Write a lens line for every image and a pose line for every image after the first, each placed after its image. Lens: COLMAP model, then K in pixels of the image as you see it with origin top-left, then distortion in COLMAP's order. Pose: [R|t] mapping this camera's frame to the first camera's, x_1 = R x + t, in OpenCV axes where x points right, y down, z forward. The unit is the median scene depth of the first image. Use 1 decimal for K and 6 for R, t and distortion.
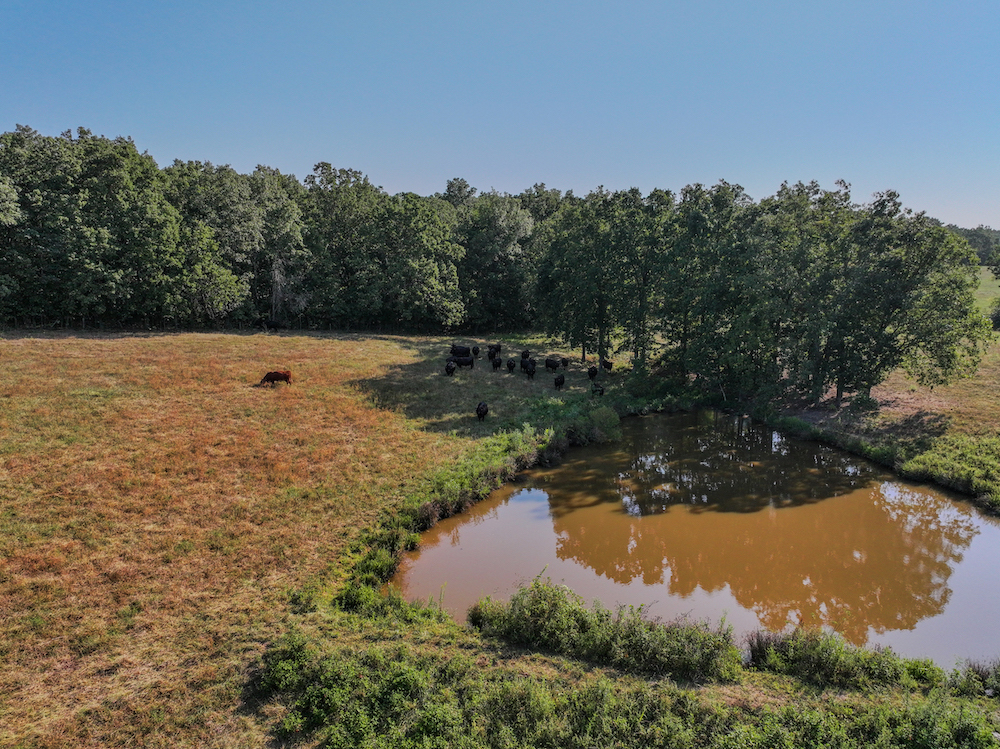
lens RADIAL K [[700.3, 0, 501.1], [0, 700.3, 375.2], [0, 0, 1]] dist [0.001220, 0.002468]
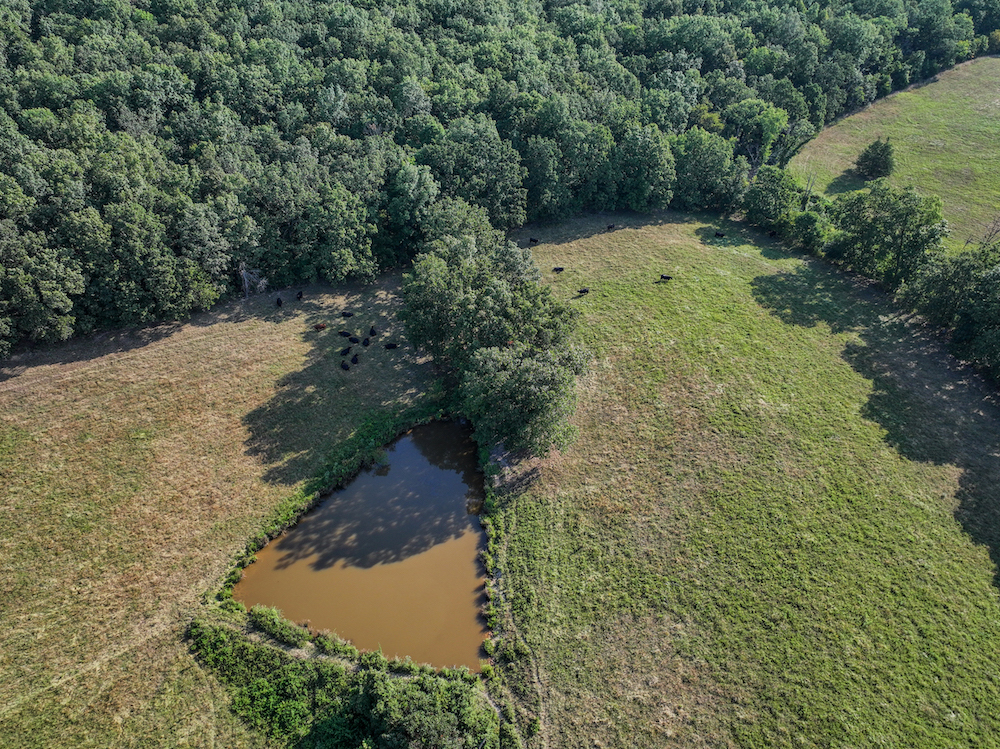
lens RADIAL K [[700.3, 0, 499.5], [0, 700.3, 375.6], [0, 0, 1]] dist [0.001220, 0.002468]
pose [[0.990500, 0.091234, -0.102893, 1.718530], [-0.029793, 0.872826, 0.487122, -2.886845], [0.134250, -0.479428, 0.867252, -1.557717]]
